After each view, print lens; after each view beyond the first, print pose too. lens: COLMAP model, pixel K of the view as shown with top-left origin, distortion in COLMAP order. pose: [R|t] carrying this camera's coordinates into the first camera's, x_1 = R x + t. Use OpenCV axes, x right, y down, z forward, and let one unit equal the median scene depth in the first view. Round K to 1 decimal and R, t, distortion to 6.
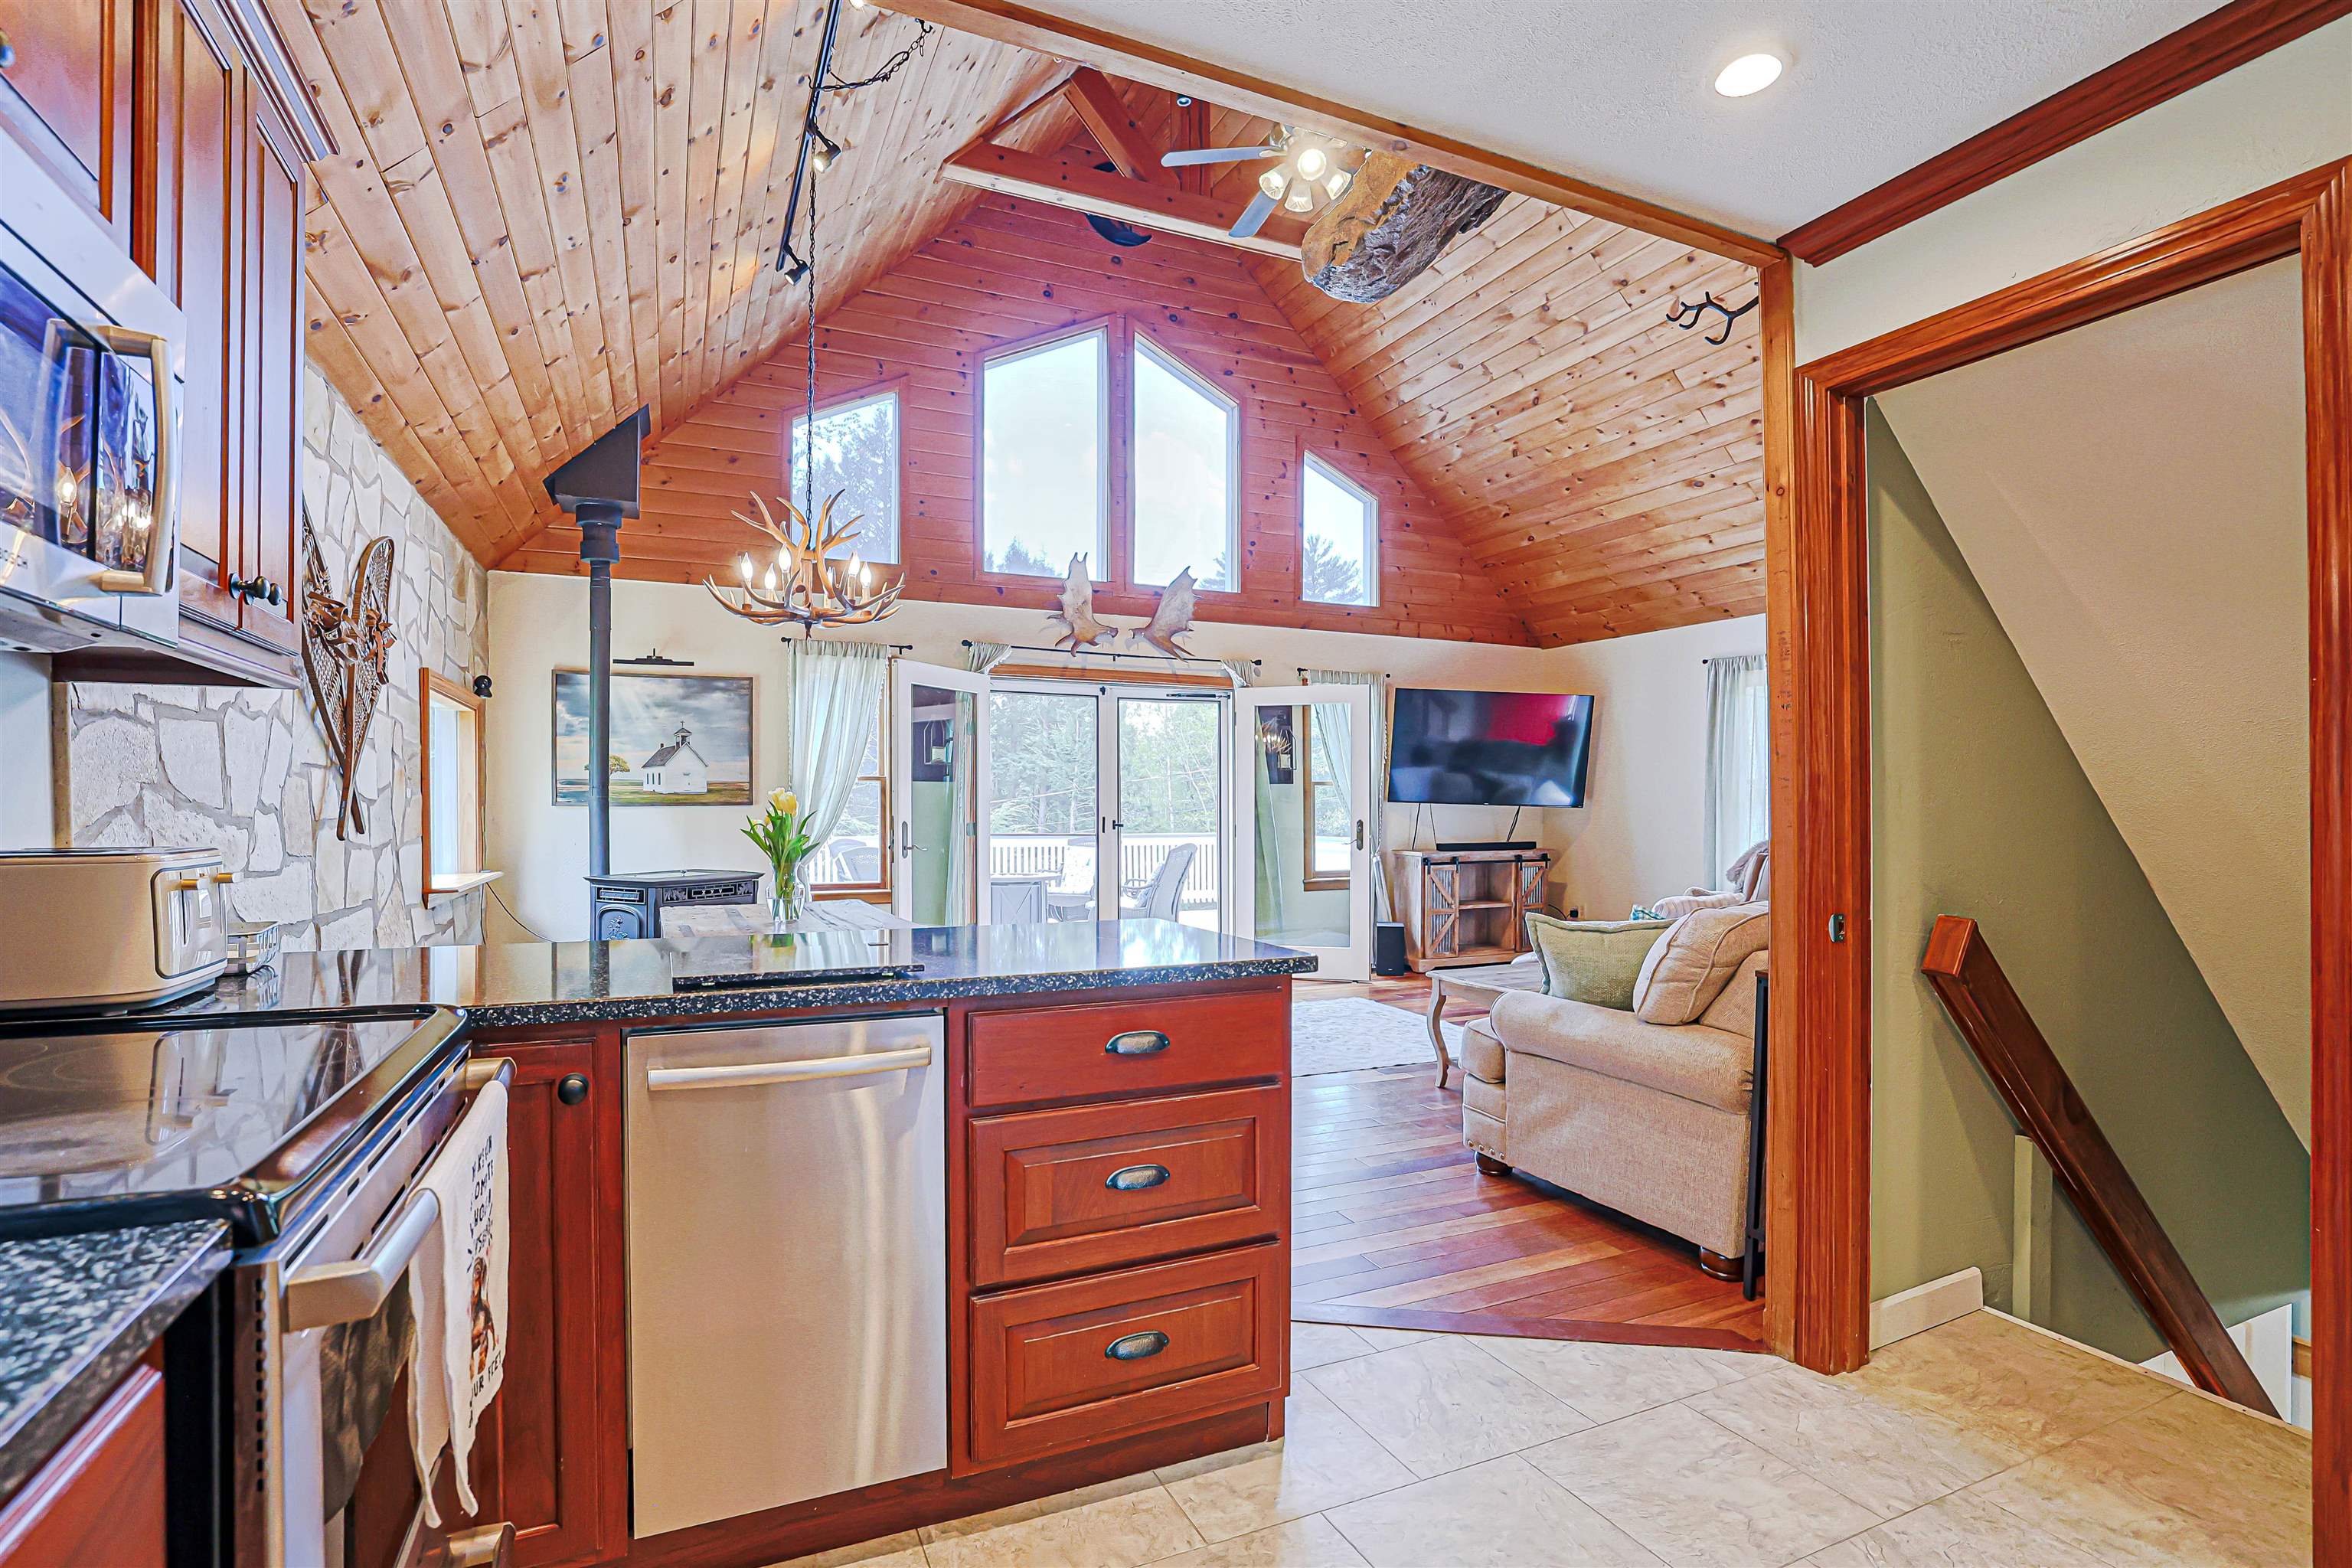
lens RADIAL K [[1097.3, 0, 1177.1], [0, 1097.3, 802.3], [0, 0, 1]] dist [-0.021660, 0.002935]
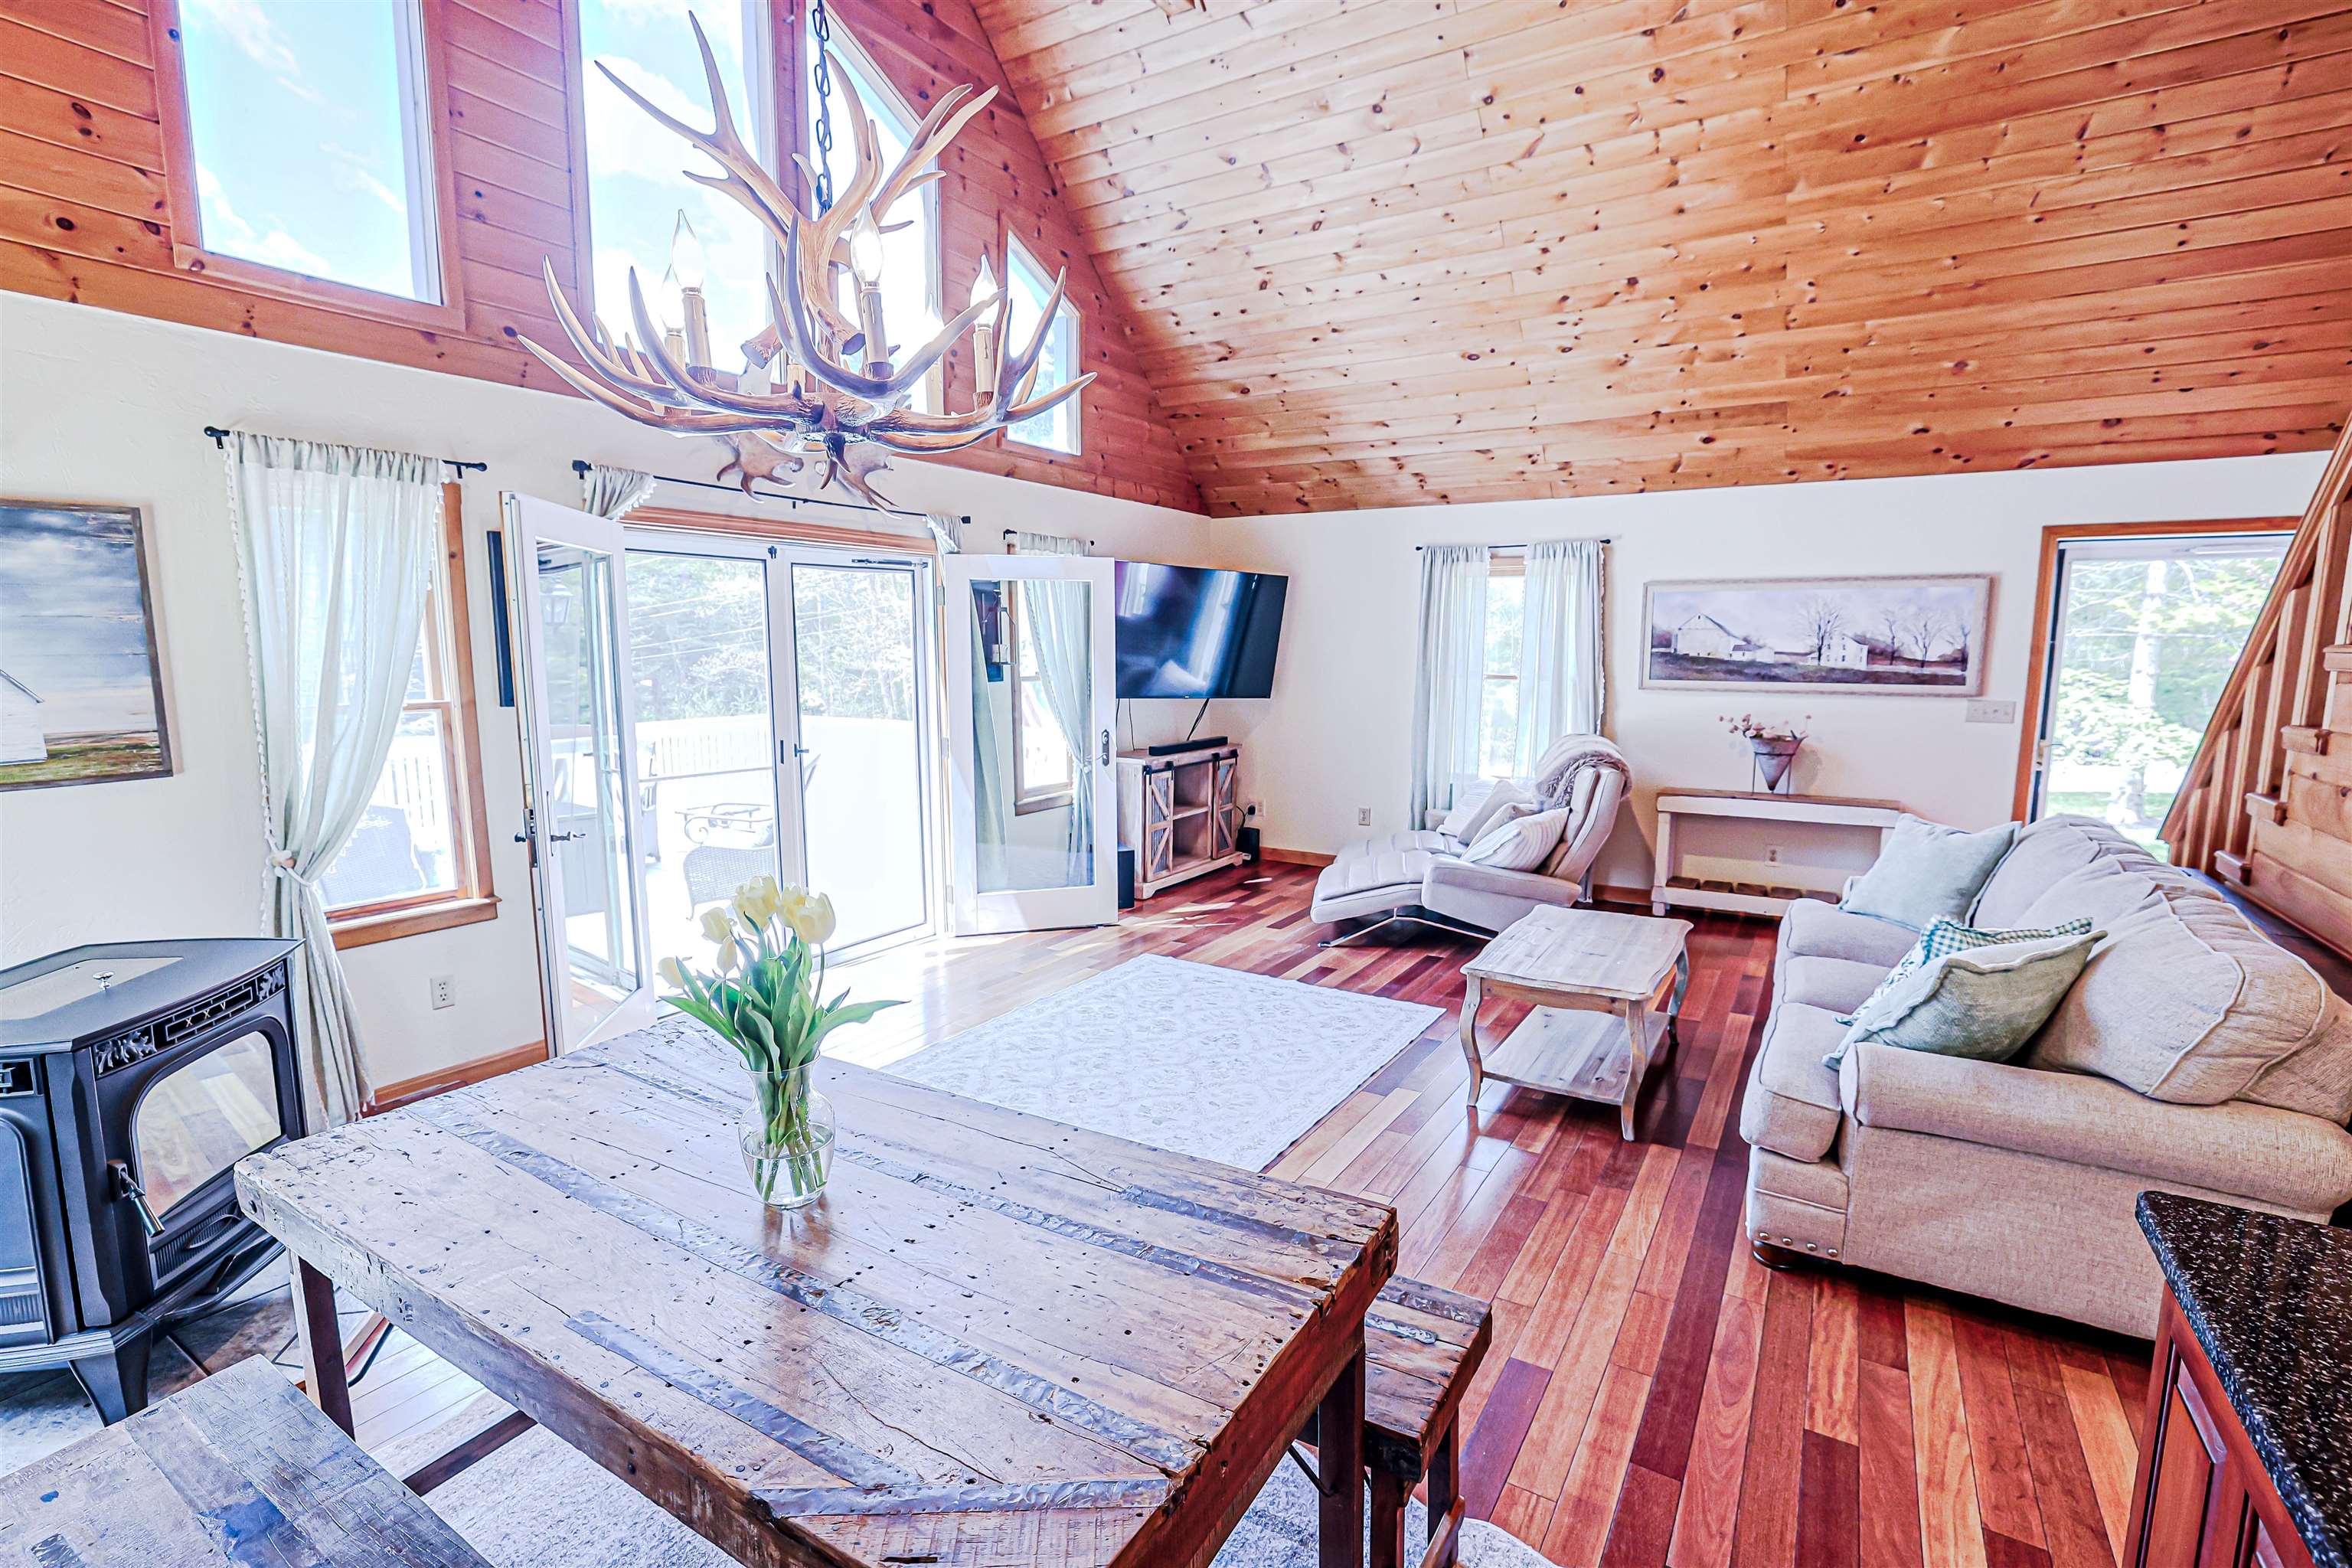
lens RADIAL K [[1097.3, 0, 1186.0], [0, 1097.3, 784.3], [0, 0, 1]] dist [-0.021660, 0.002935]
pose [[0.842372, -0.065740, 0.534872, -0.209502], [-0.003958, 0.991750, 0.128126, -0.045424], [-0.538882, -0.110047, 0.835162, 0.280175]]
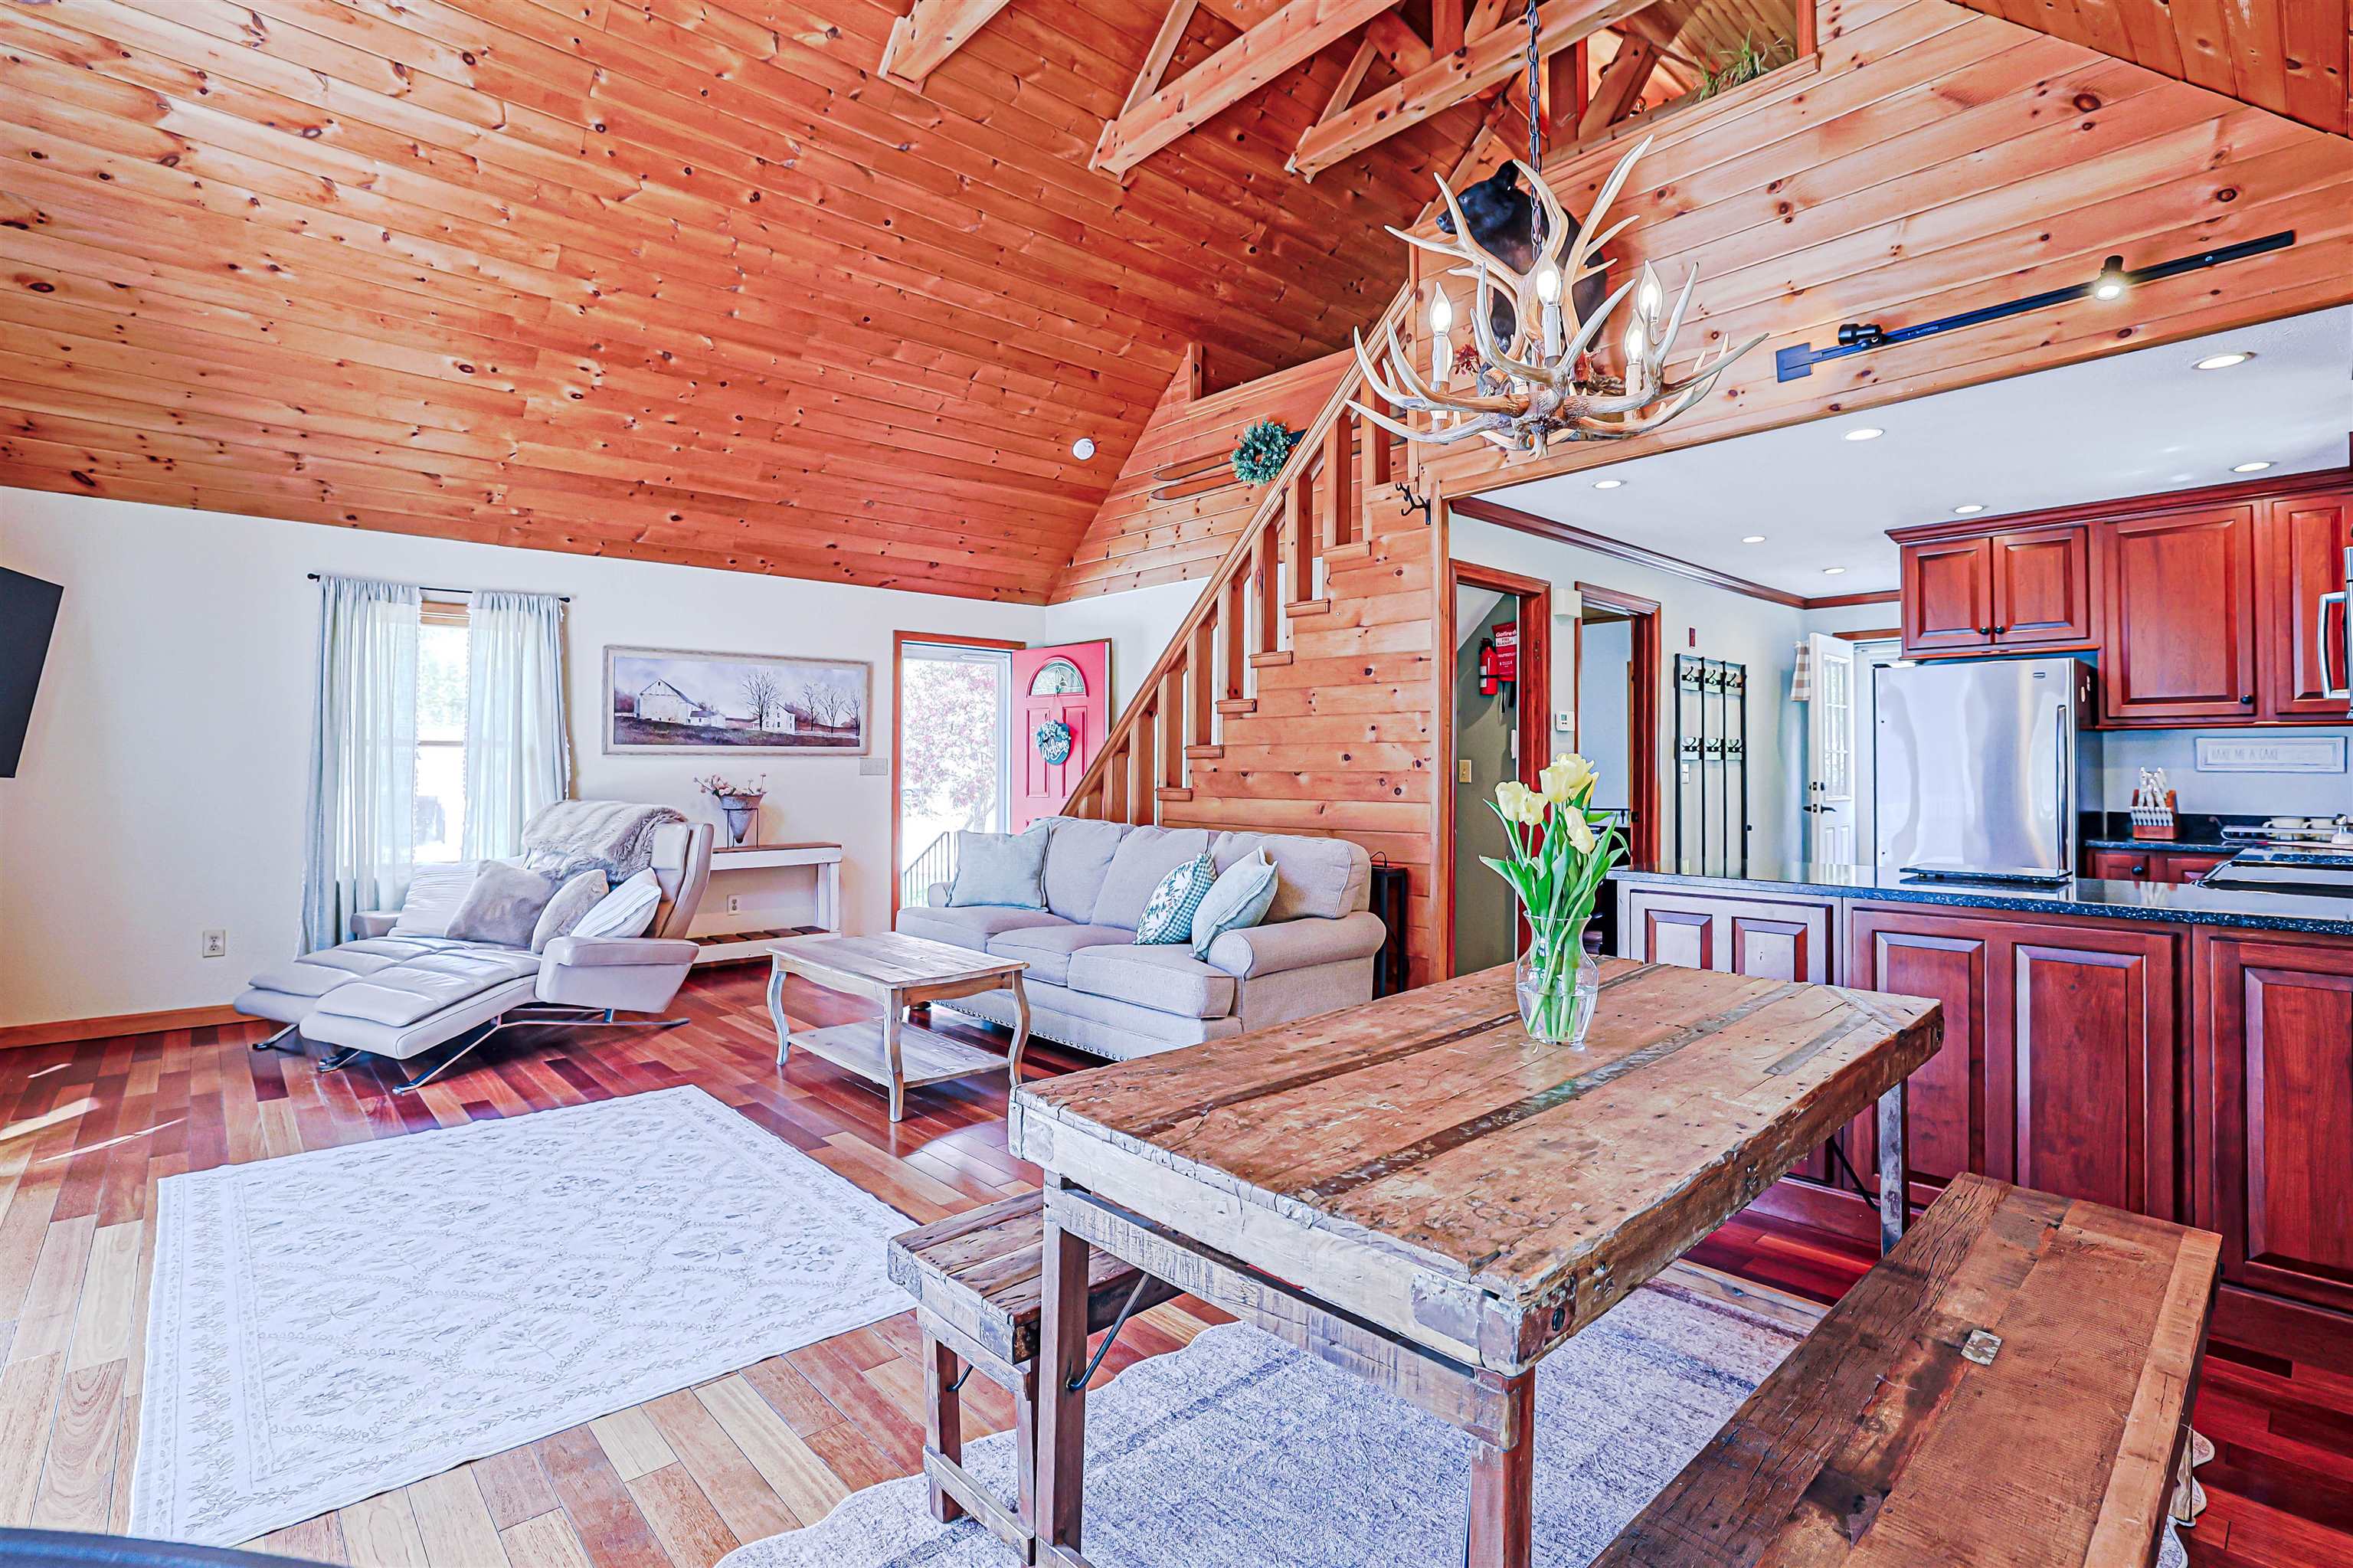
lens RADIAL K [[1097.8, 0, 1195.4], [0, 1097.8, 736.9], [0, 0, 1]] dist [-0.021660, 0.002935]
pose [[-0.299298, 0.028870, 0.953723, -0.373121], [0.006218, 0.999580, -0.028306, 0.002504], [-0.954140, -0.002542, -0.299351, 0.635012]]
